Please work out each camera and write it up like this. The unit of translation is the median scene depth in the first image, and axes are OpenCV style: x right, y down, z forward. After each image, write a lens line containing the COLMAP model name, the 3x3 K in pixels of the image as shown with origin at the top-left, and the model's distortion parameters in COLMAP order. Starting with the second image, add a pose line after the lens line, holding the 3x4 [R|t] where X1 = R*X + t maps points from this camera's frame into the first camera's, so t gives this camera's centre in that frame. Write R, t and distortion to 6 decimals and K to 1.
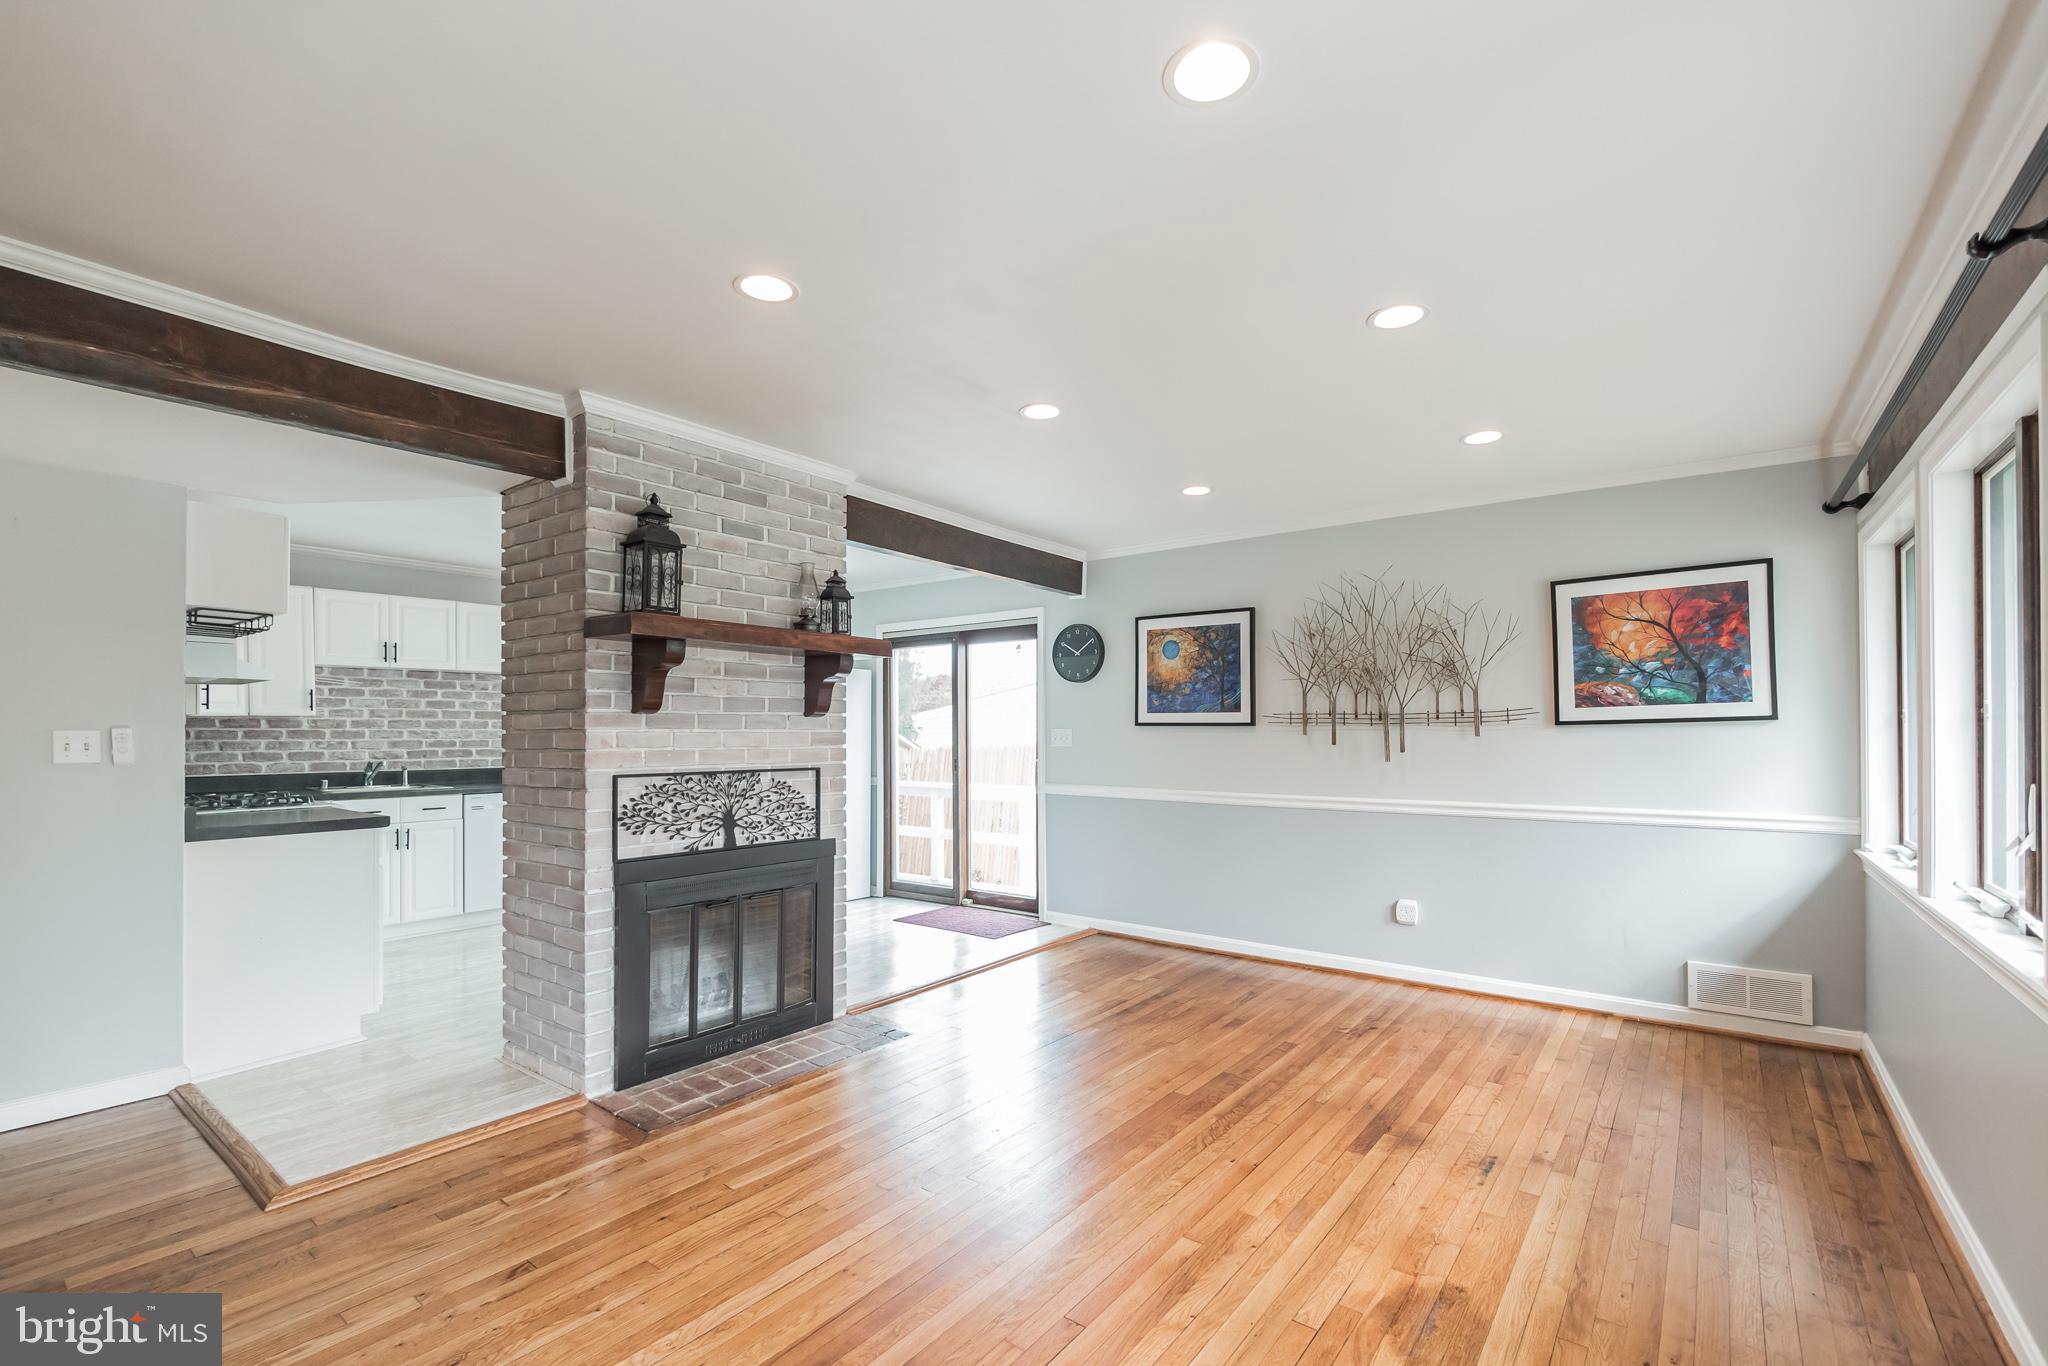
lens RADIAL K [[864.3, 0, 1072.3], [0, 864.3, 741.6], [0, 0, 1]] dist [0.002136, 0.001201]
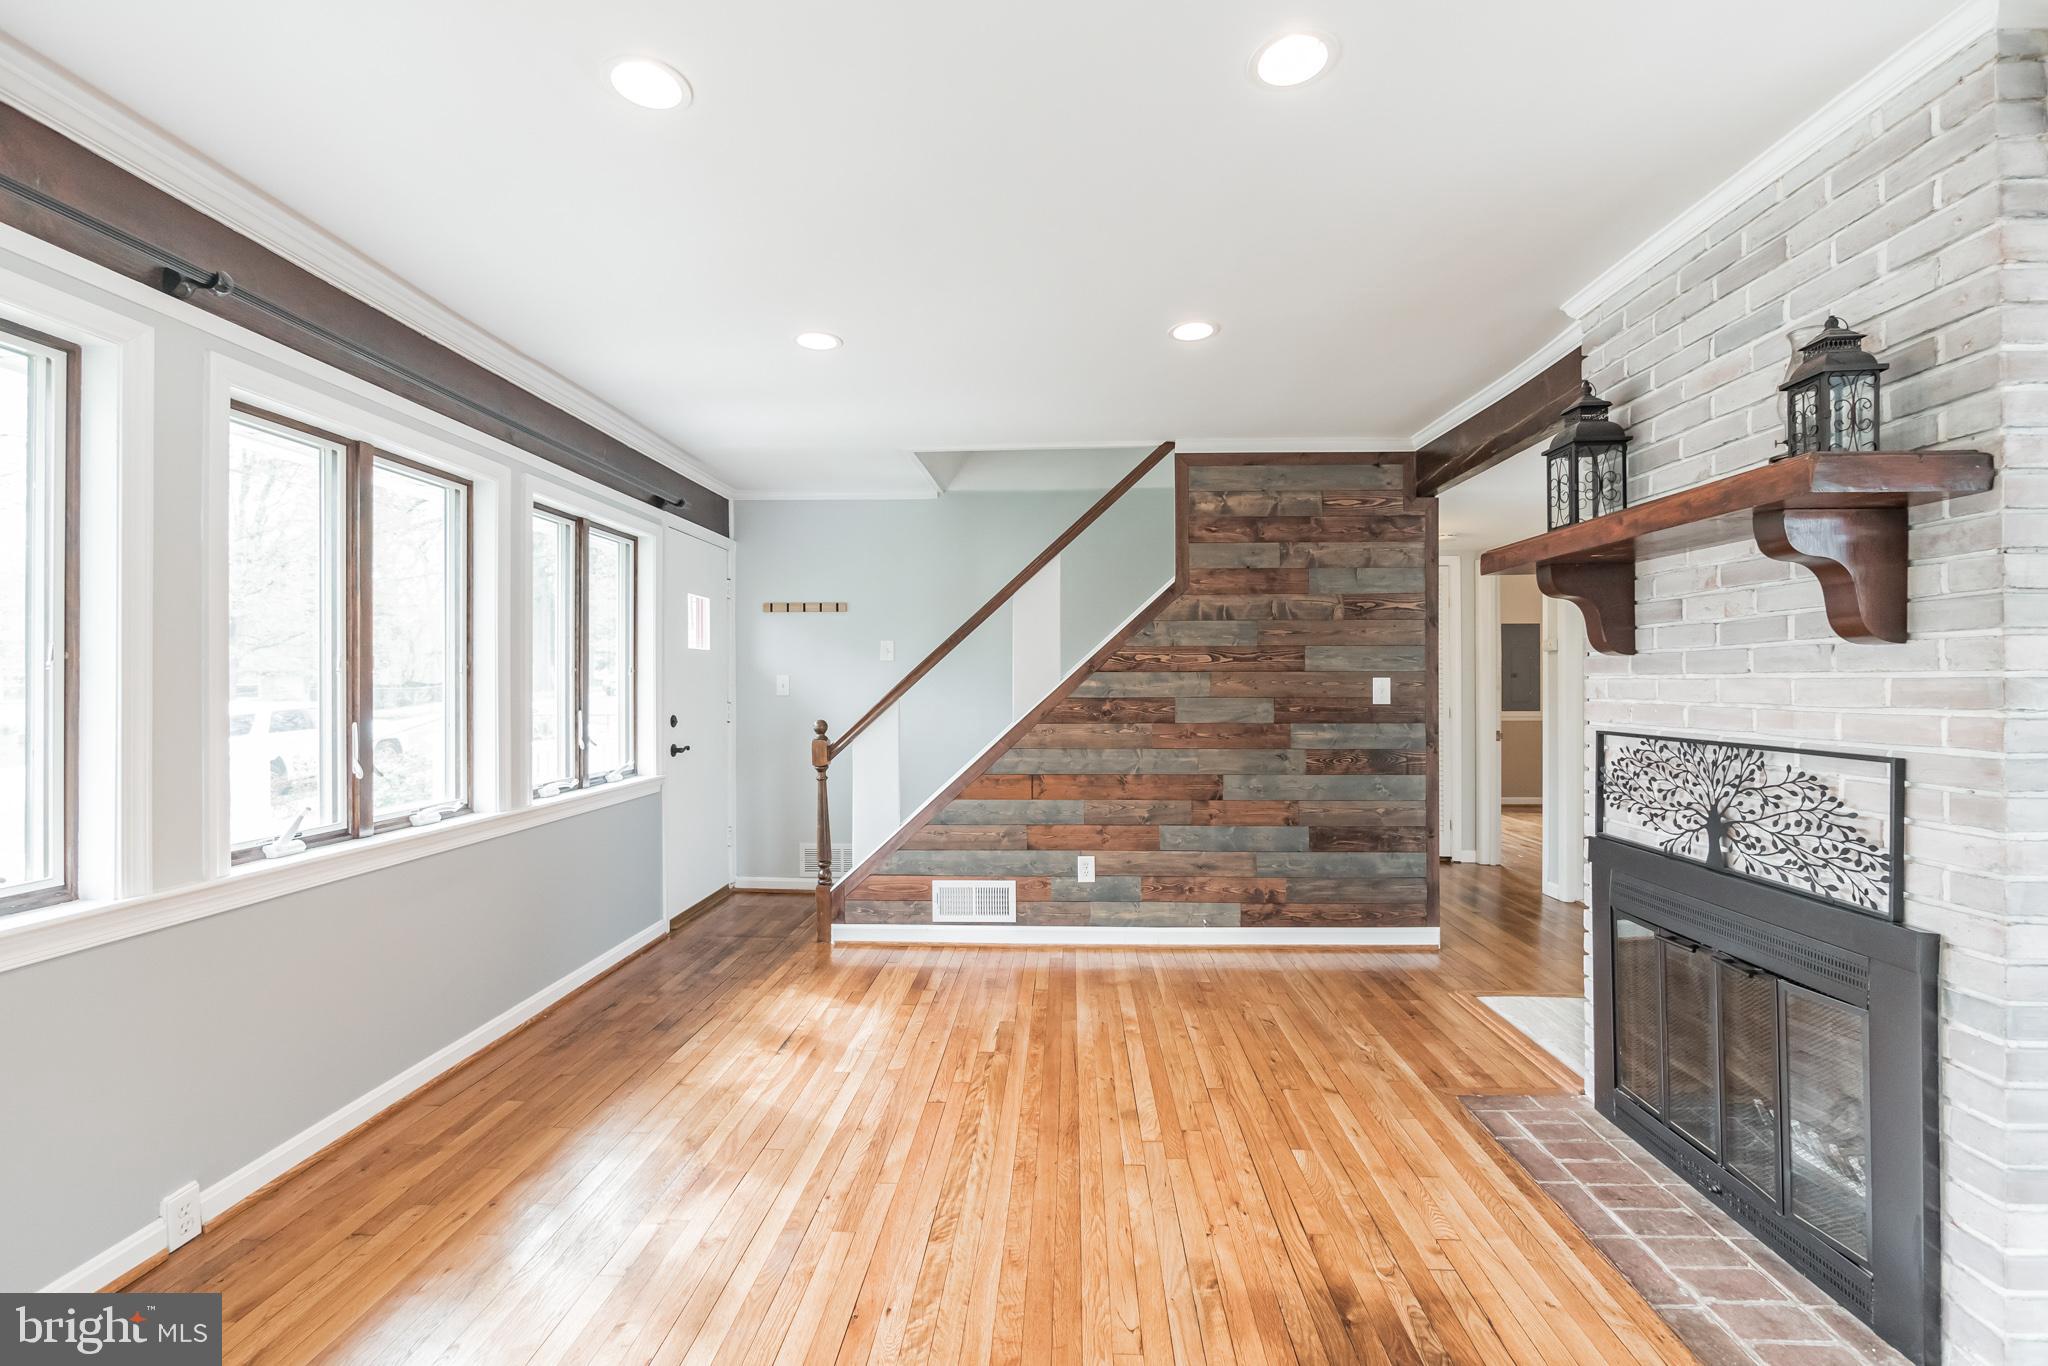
lens RADIAL K [[864.3, 0, 1064.9], [0, 864.3, 684.2], [0, 0, 1]] dist [0.002136, 0.001201]
pose [[-0.814200, 0.002436, -0.580580, 0.309369], [-0.004368, 0.999937, 0.010321, -0.010237], [0.580568, 0.010939, -0.814138, 1.129079]]
